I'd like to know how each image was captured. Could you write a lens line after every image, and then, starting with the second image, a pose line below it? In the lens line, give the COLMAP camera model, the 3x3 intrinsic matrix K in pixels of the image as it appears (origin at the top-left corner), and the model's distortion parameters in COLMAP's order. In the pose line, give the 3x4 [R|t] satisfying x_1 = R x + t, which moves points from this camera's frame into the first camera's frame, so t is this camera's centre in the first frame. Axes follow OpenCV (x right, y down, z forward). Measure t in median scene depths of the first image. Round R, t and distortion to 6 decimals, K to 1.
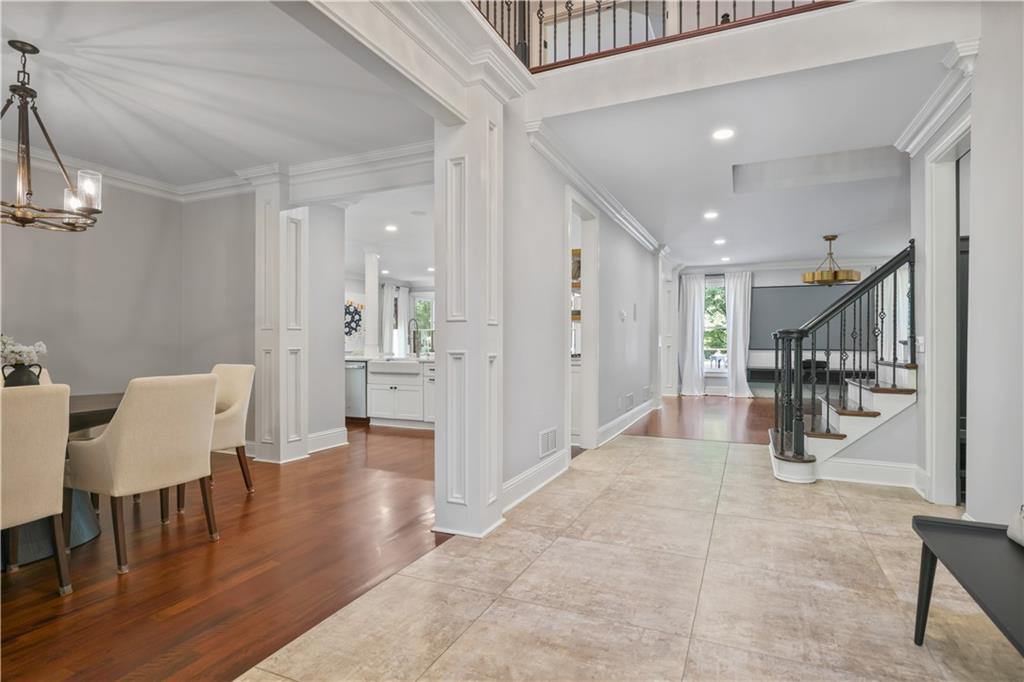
lens RADIAL K [[526.7, 0, 508.4], [0, 526.7, 337.7], [0, 0, 1]] dist [-0.006137, 0.000401]
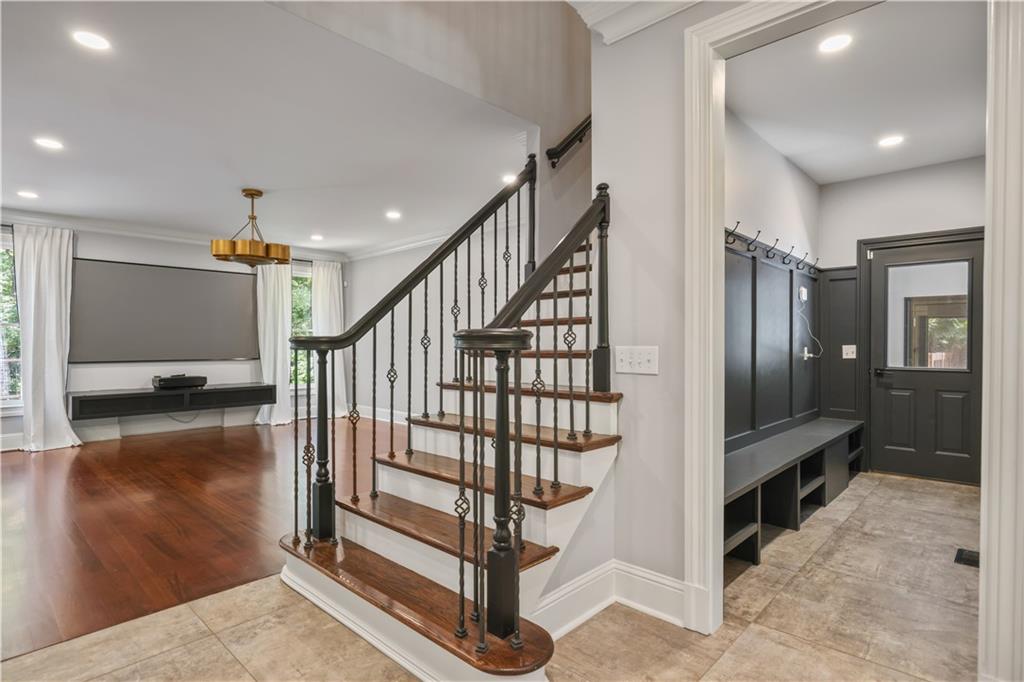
lens RADIAL K [[526.7, 0, 514.3], [0, 526.7, 342.4], [0, 0, 1]] dist [-0.006137, 0.000401]
pose [[0.319659, -0.007773, 0.947501, 0.071768], [0.001361, 0.999969, 0.007744, -0.005062], [-0.947532, -0.001186, 0.319660, 0.384711]]
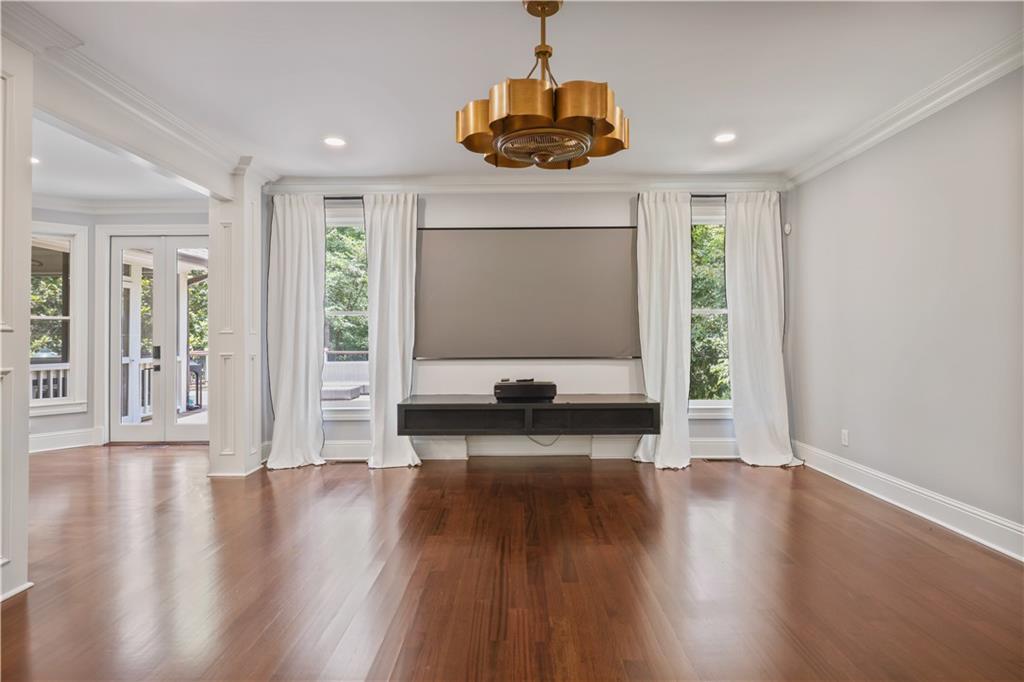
lens RADIAL K [[526.7, 0, 513.4], [0, 526.7, 333.4], [0, 0, 1]] dist [-0.006137, 0.000401]
pose [[0.910278, -0.006890, 0.413941, 0.382394], [0.009042, 0.999954, -0.003240, 0.001808], [-0.413900, 0.006693, 0.910298, 0.594704]]
